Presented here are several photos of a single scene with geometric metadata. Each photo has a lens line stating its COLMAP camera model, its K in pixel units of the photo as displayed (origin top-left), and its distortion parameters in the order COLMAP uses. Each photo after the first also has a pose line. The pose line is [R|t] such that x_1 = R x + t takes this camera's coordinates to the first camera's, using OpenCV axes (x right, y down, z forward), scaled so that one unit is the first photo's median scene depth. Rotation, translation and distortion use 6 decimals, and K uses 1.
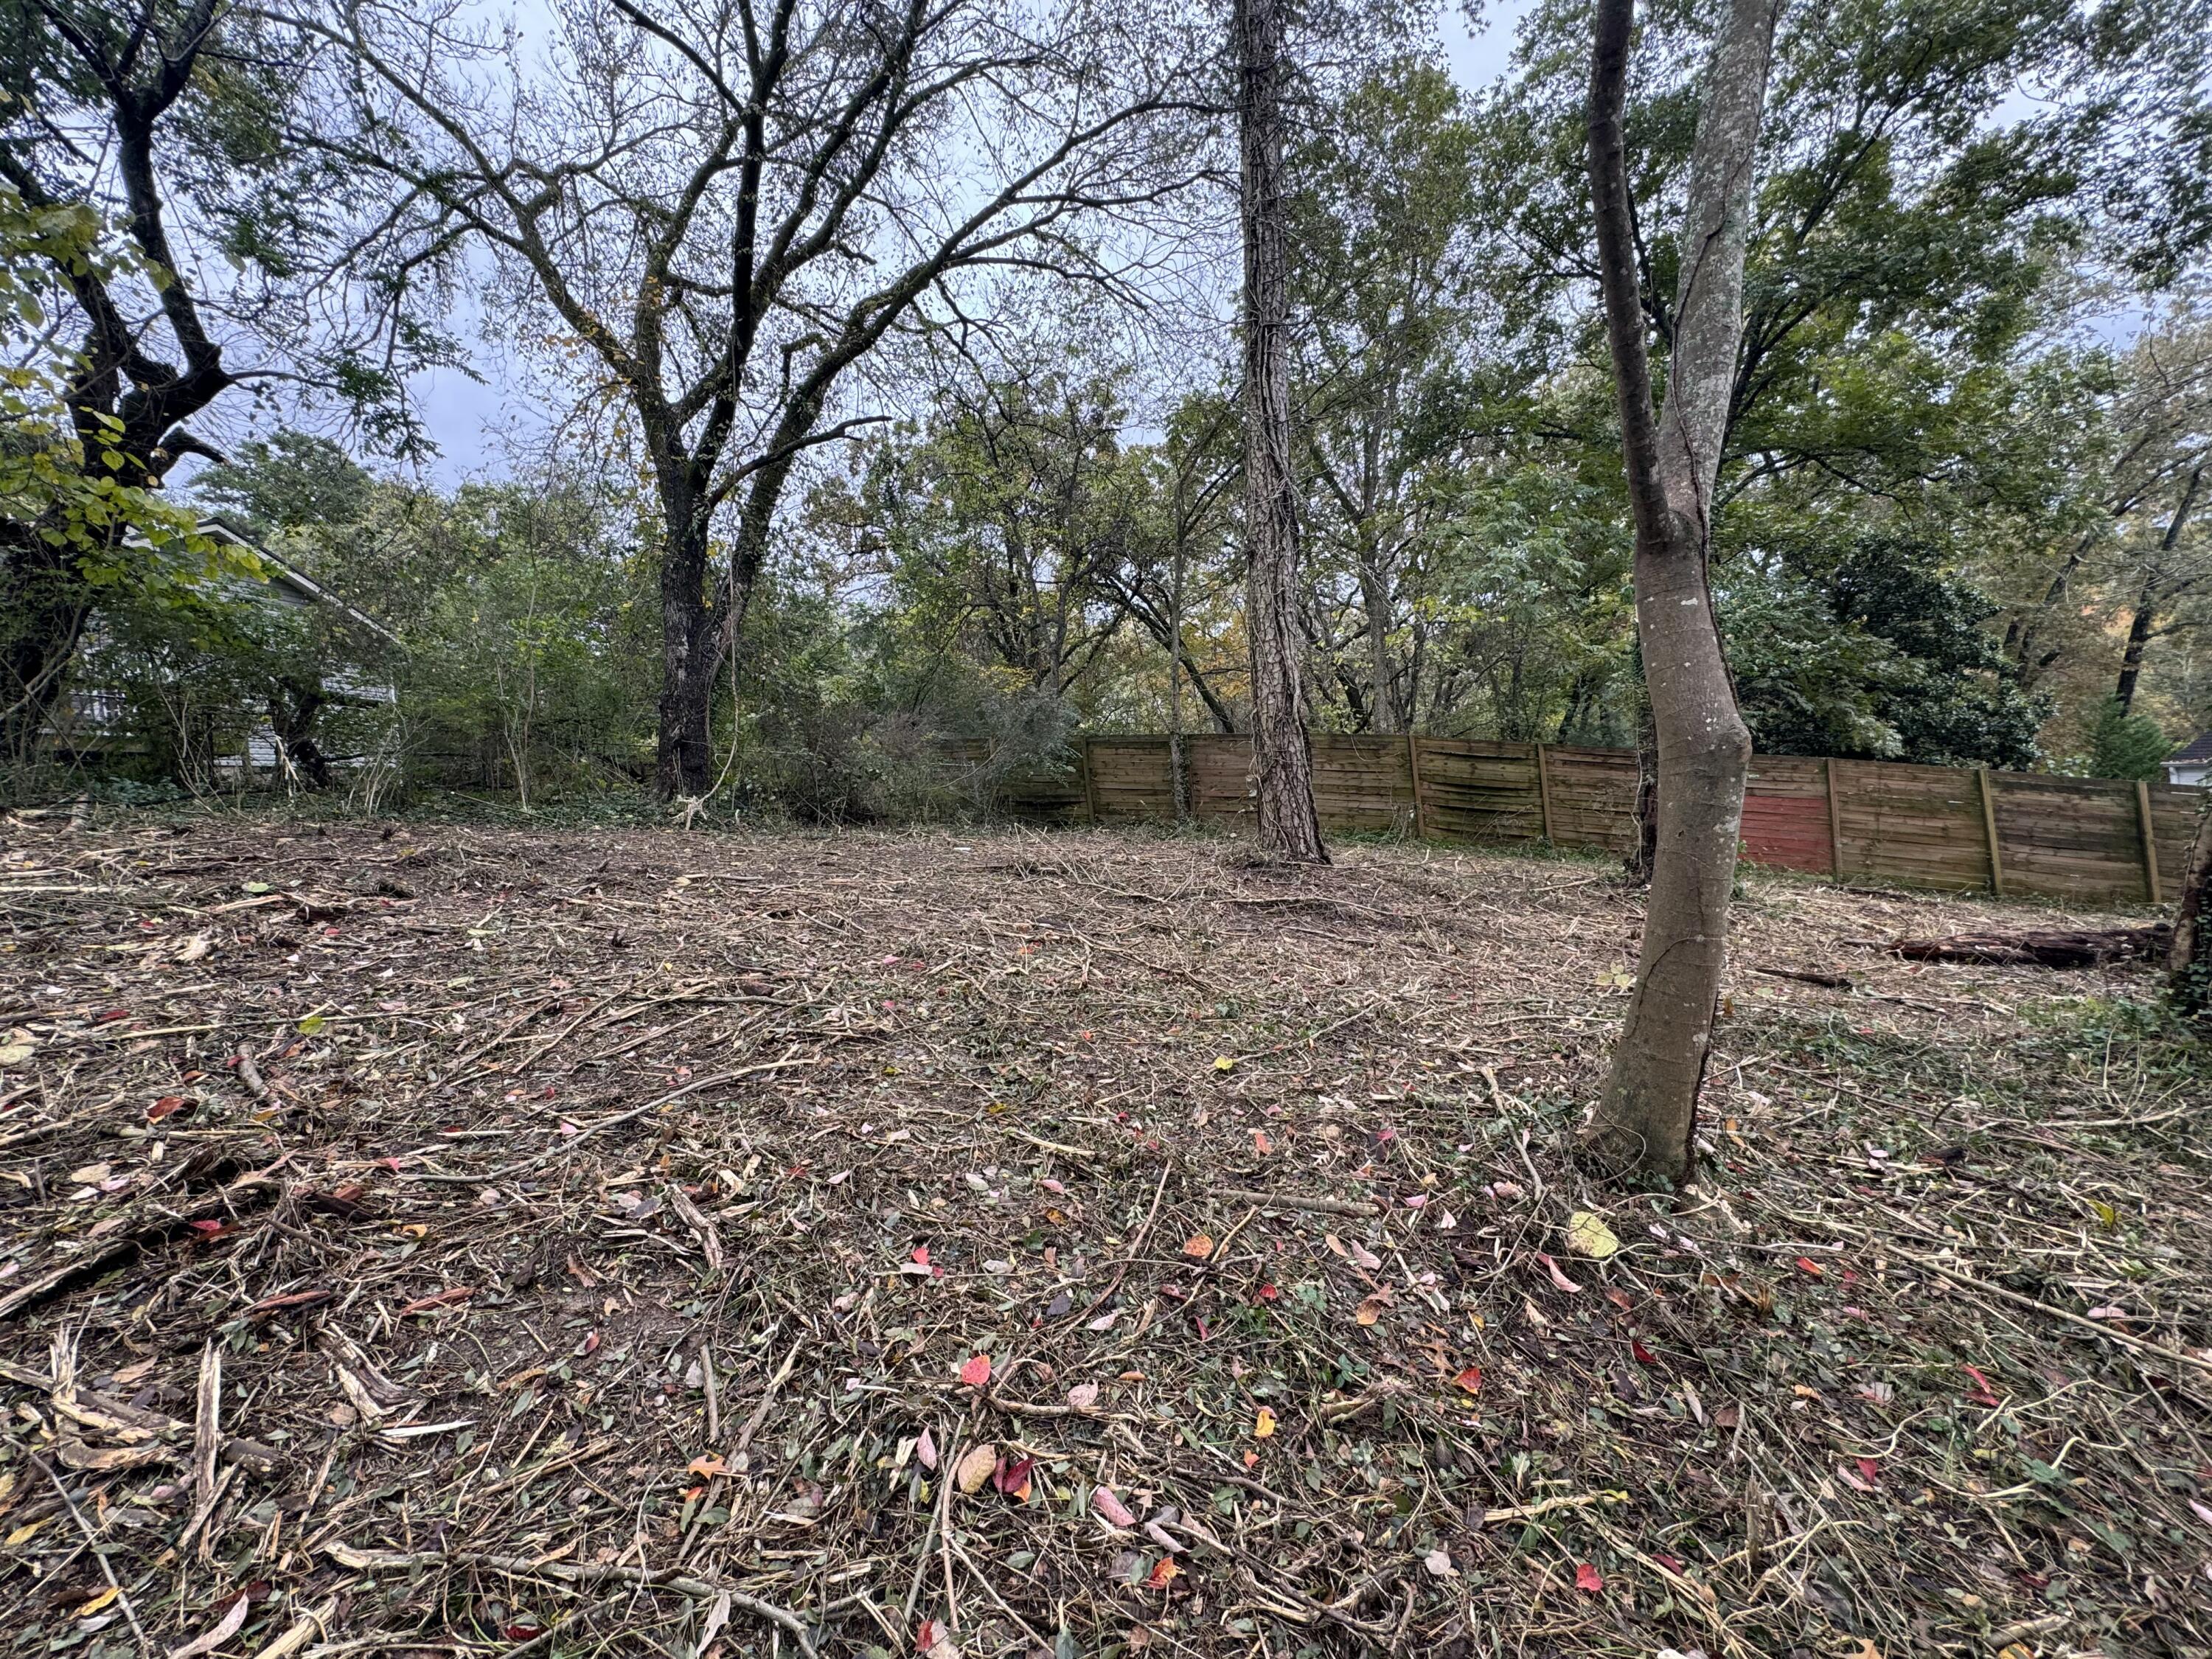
lens RADIAL K [[878.6, 0, 1108.2], [0, 878.6, 834.1], [0, 0, 1]] dist [-0.004417, 0.000695]
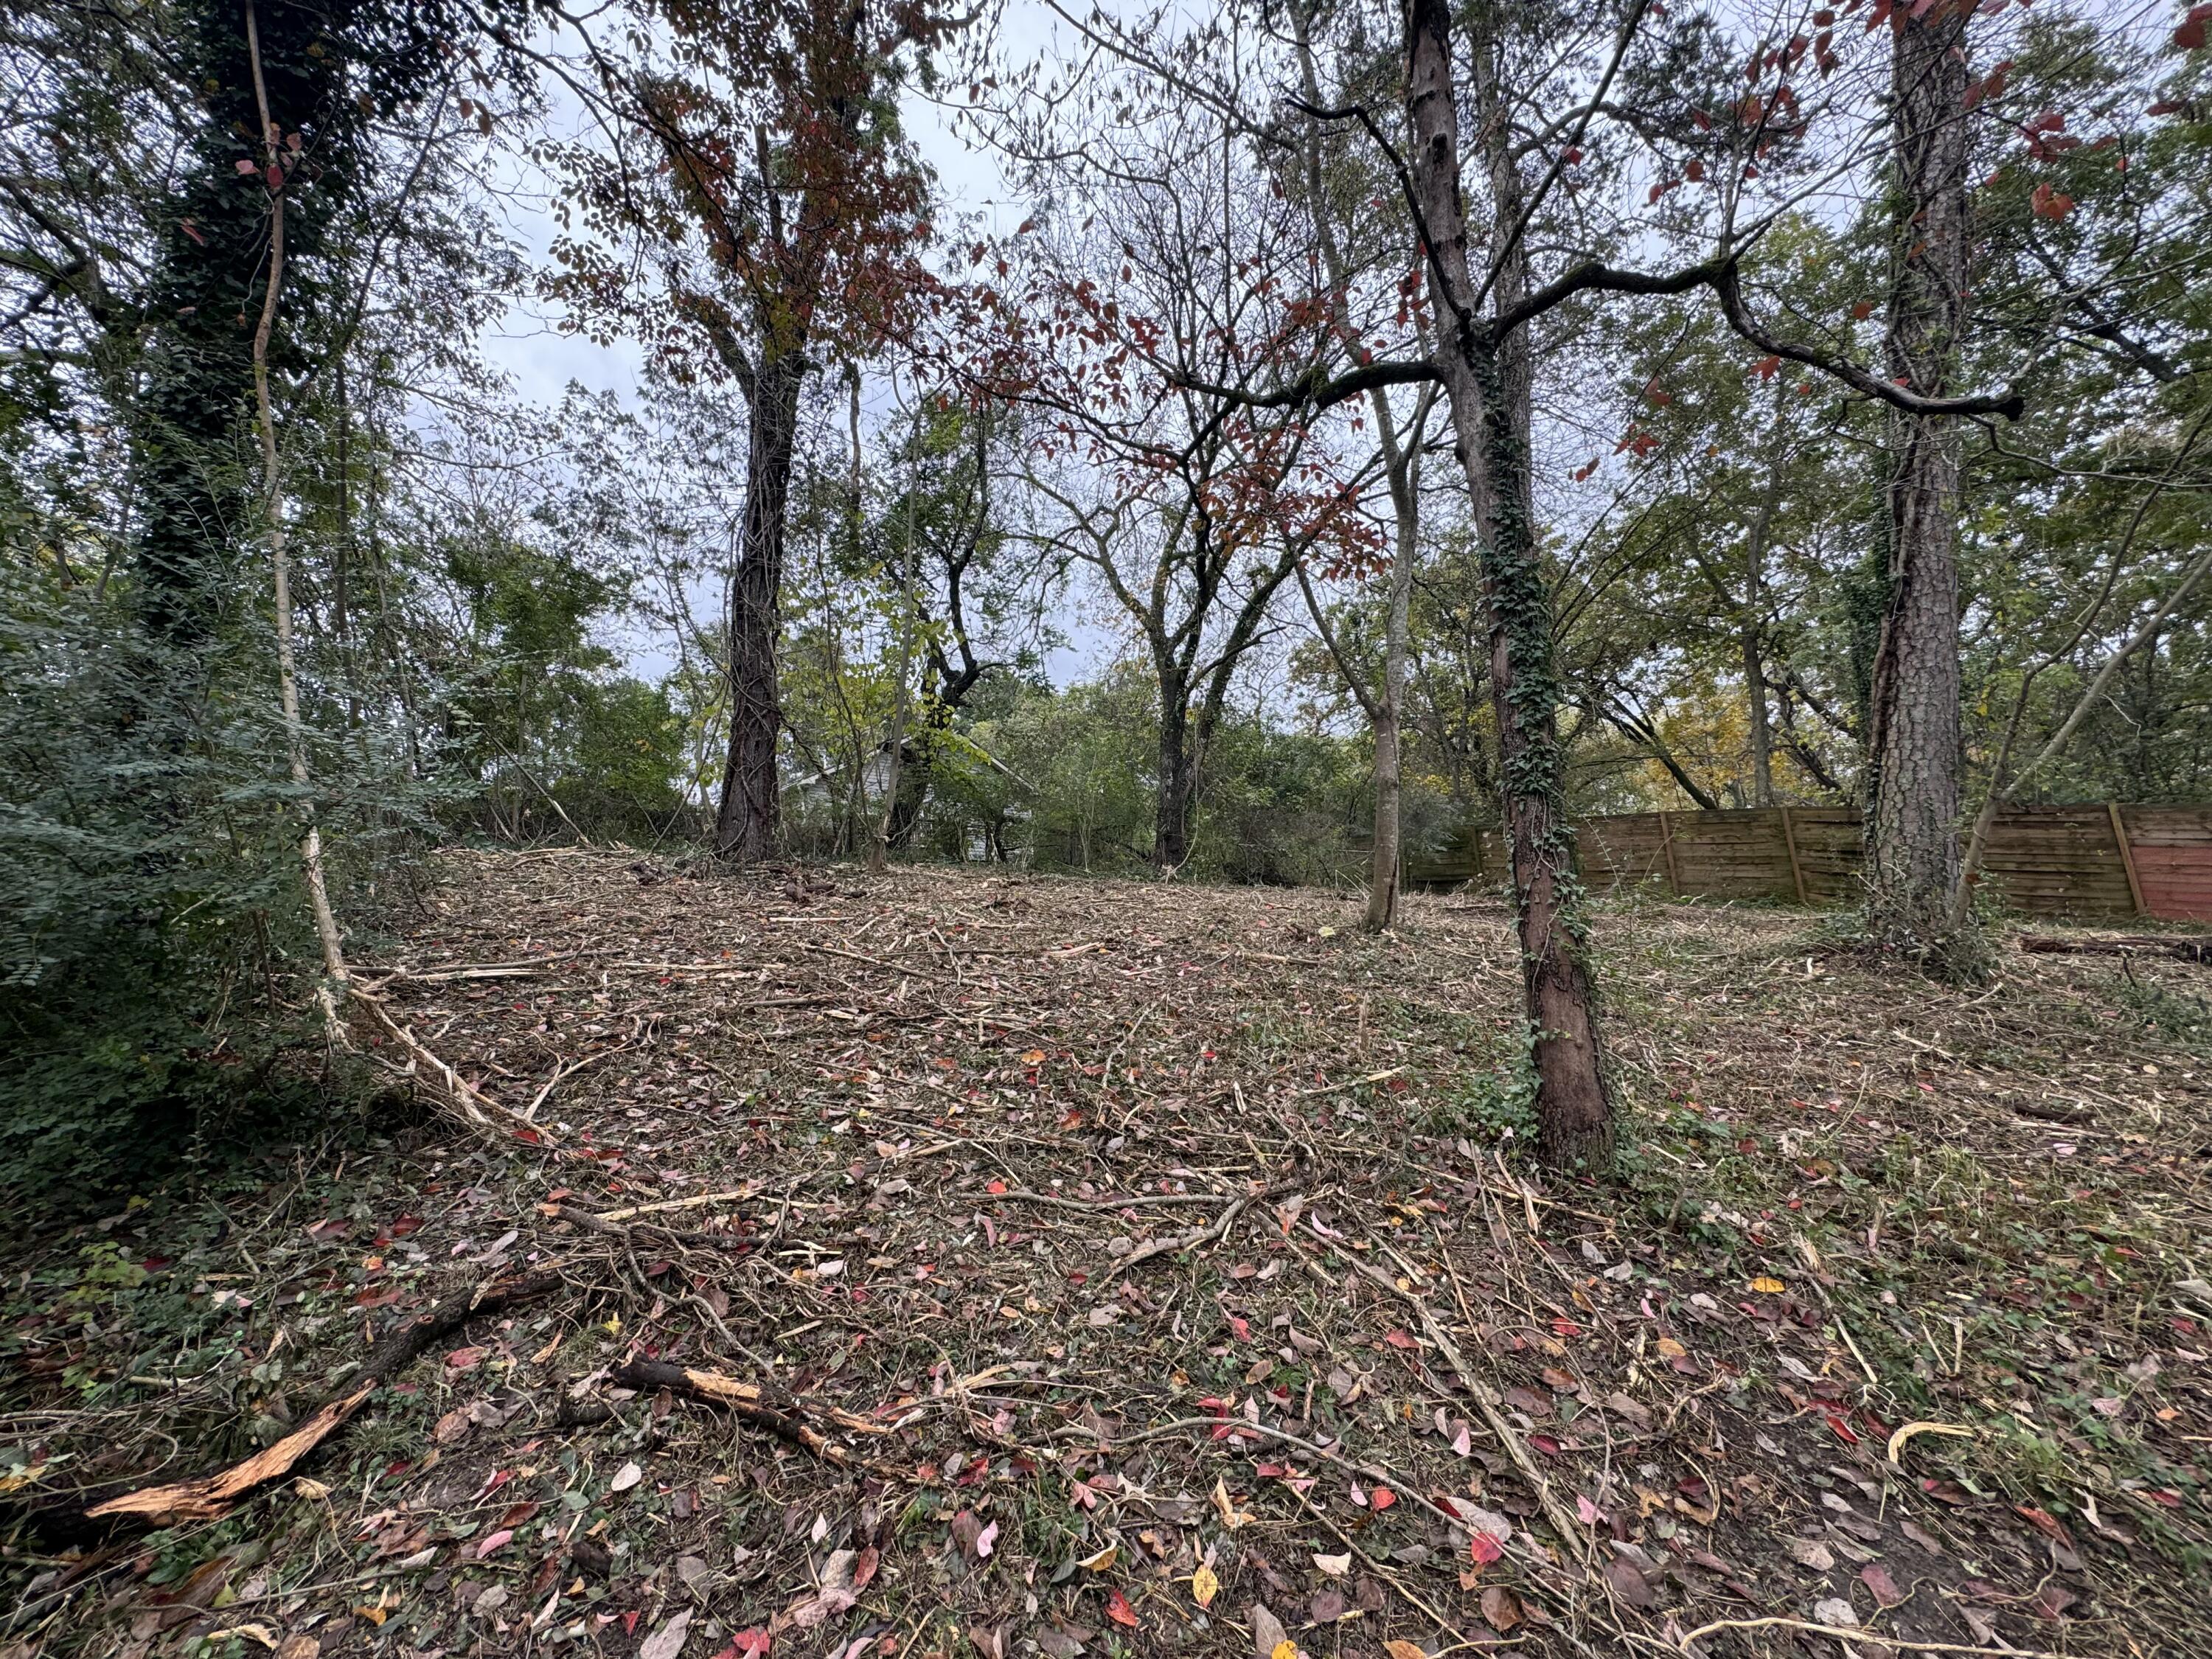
lens RADIAL K [[878.6, 0, 1108.2], [0, 878.6, 834.1], [0, 0, 1]] dist [-0.004417, 0.000695]
pose [[0.834529, -0.046948, -0.548960, 0.317637], [-0.030296, 0.990945, -0.130803, 0.108390], [0.550130, 0.125790, 0.825551, -0.416250]]
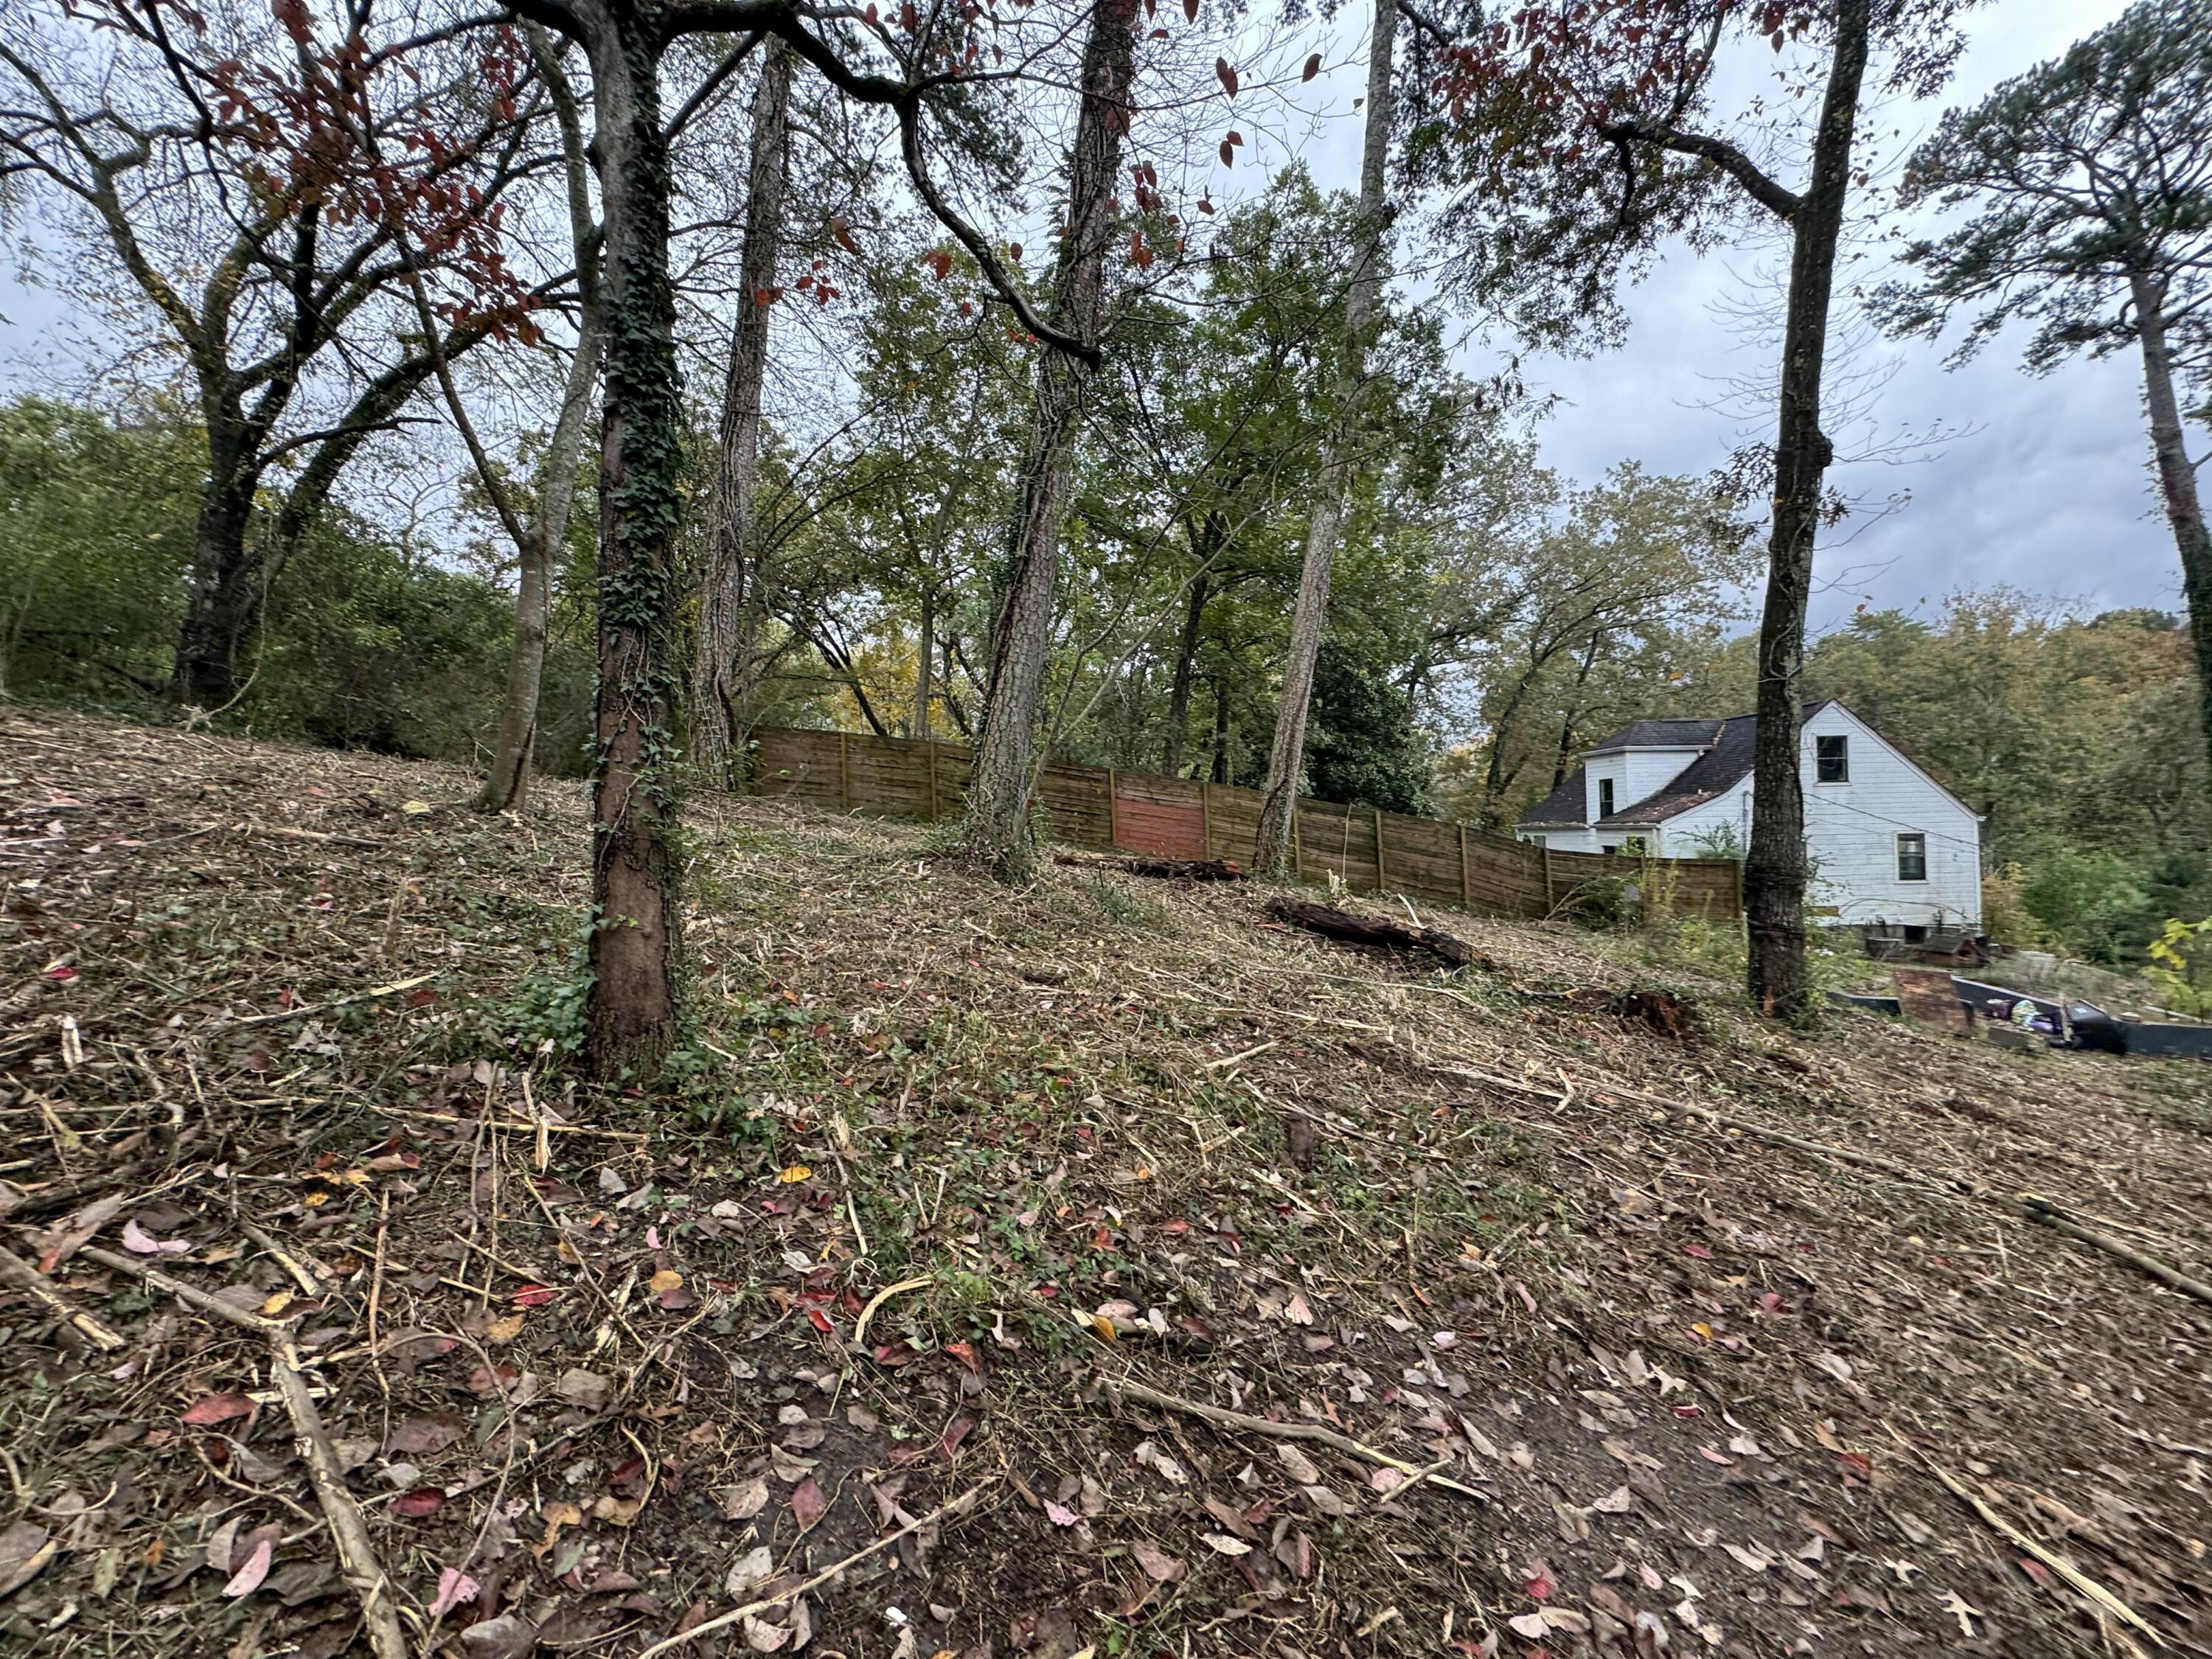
lens RADIAL K [[885.7, 0, 1103.4], [0, 885.7, 826.6], [0, 0, 1]] dist [-0.001898, 0.001198]
pose [[0.961286, 0.076010, 0.264861, 0.330274], [-0.059063, 0.995699, -0.071384, 0.112353], [-0.269147, 0.052977, 0.961641, -0.379735]]
